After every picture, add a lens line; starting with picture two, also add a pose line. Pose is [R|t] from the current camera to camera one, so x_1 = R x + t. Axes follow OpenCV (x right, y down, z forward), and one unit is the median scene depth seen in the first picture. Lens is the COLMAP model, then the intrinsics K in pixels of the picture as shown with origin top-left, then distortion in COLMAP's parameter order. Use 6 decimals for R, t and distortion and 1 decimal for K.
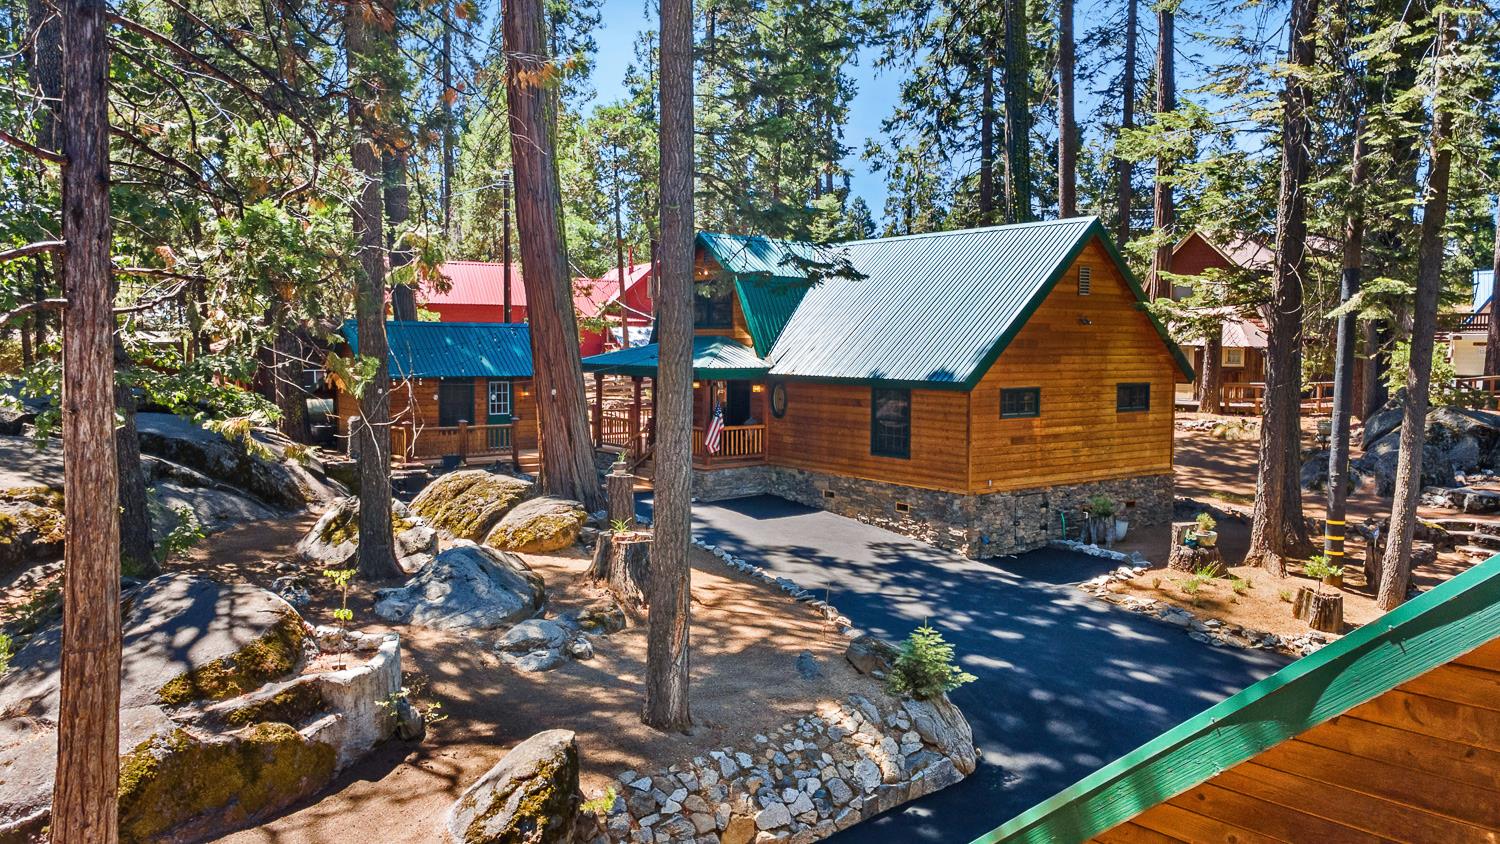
lens RADIAL K [[1060.9, 0, 750.0], [0, 1060.9, 422.0], [0, 0, 1]] dist [0.024680, 0.000150]
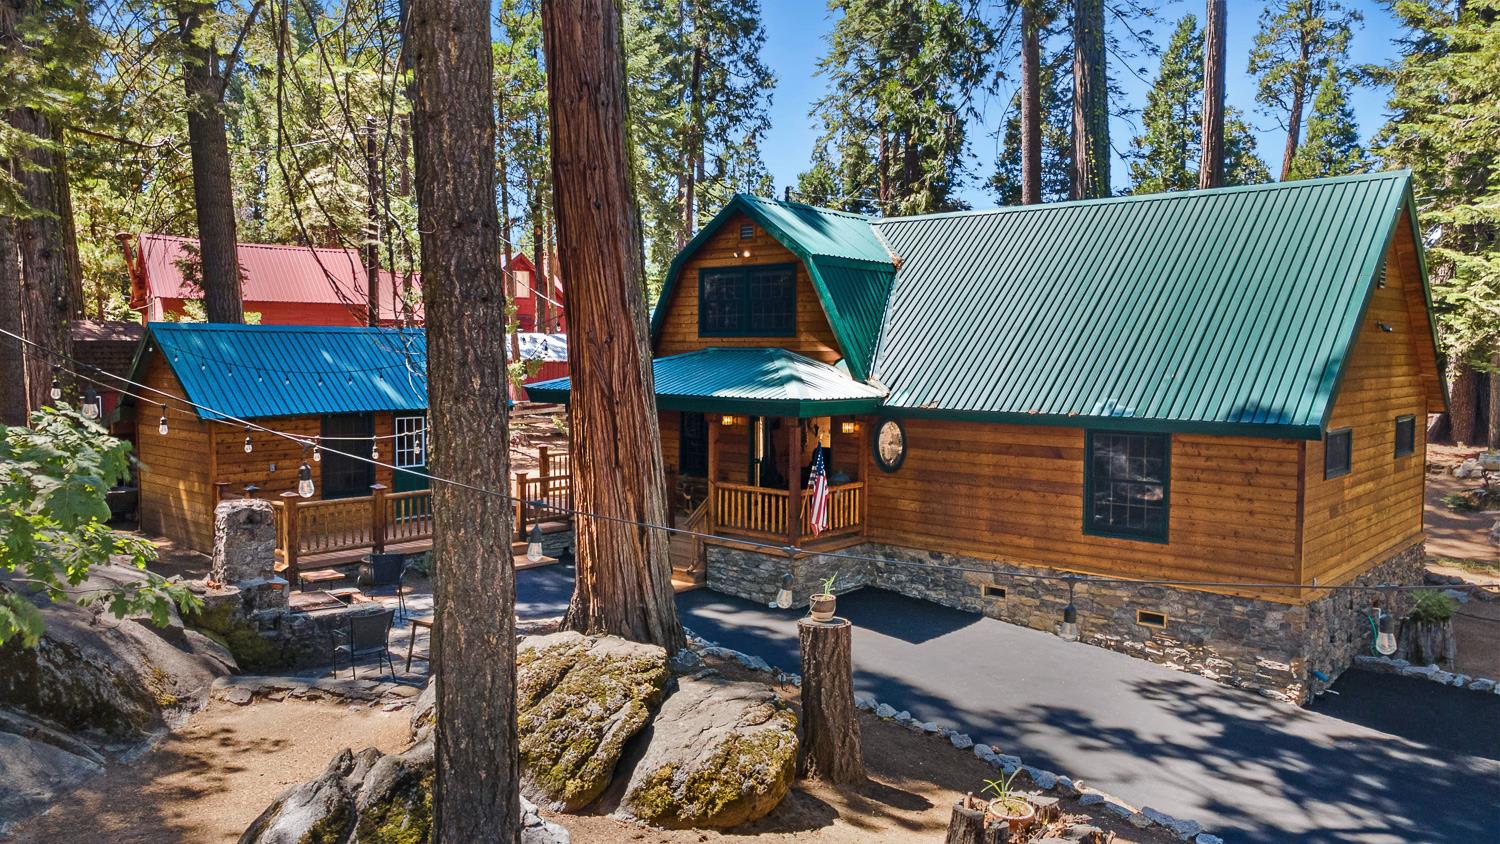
lens RADIAL K [[1080.4, 0, 750.0], [0, 1080.4, 422.0], [0, 0, 1]] dist [0.005123, 0.059974]
pose [[0.979758, -0.013828, 0.199706, -0.219023], [0.015299, 0.999866, -0.005822, -0.037173], [-0.199599, 0.008759, 0.979839, 0.407818]]
